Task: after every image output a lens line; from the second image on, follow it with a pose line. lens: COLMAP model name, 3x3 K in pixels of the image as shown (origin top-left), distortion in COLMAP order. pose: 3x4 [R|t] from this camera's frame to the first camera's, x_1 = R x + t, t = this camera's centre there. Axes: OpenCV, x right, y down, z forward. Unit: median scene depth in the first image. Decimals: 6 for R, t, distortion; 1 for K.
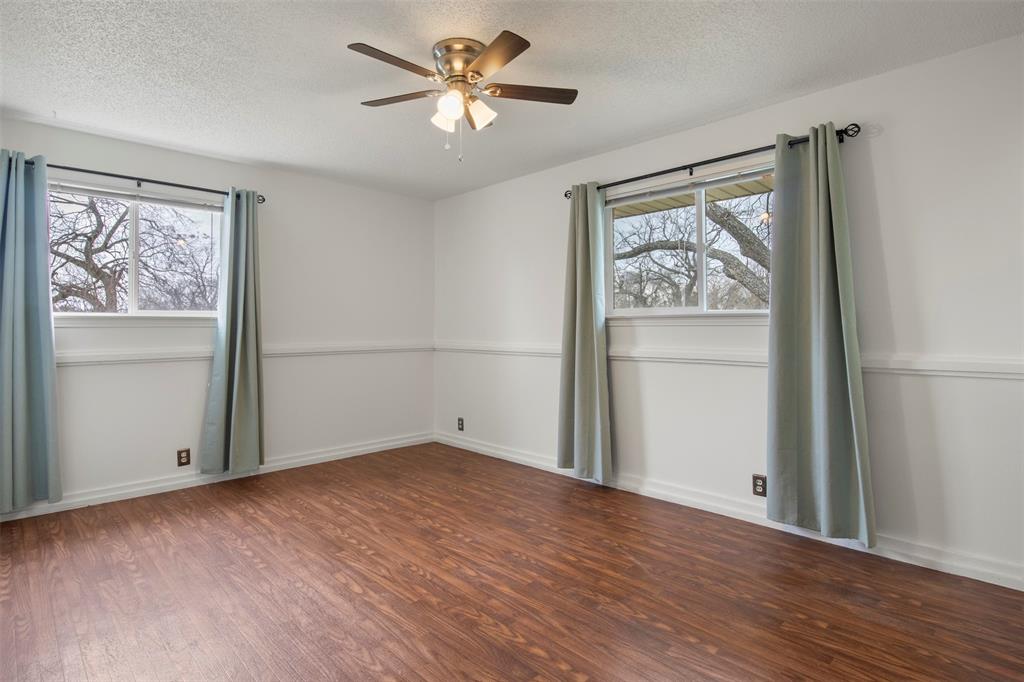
lens RADIAL K [[525.4, 0, 513.1], [0, 525.4, 328.8], [0, 0, 1]] dist [-0.015555, 0.000889]
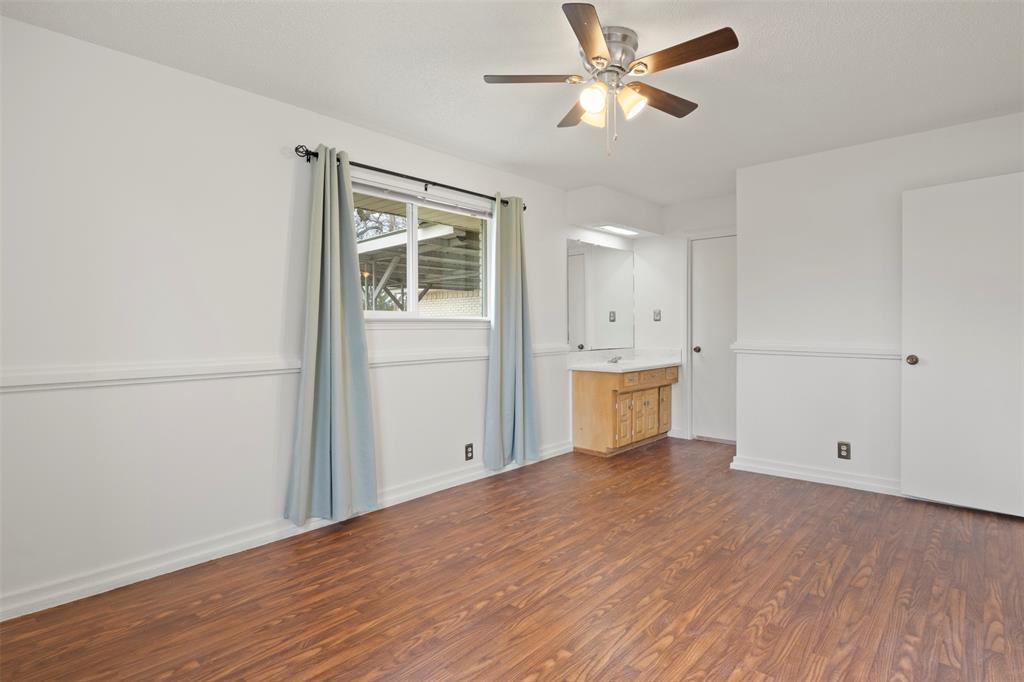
lens RADIAL K [[525.4, 0, 513.1], [0, 525.4, 328.8], [0, 0, 1]] dist [-0.015555, 0.000889]
pose [[-0.059787, 0.002145, 0.998209, -1.005142], [0.010249, 0.999946, -0.001535, -0.001717], [-0.998159, 0.010138, -0.059806, 1.160009]]
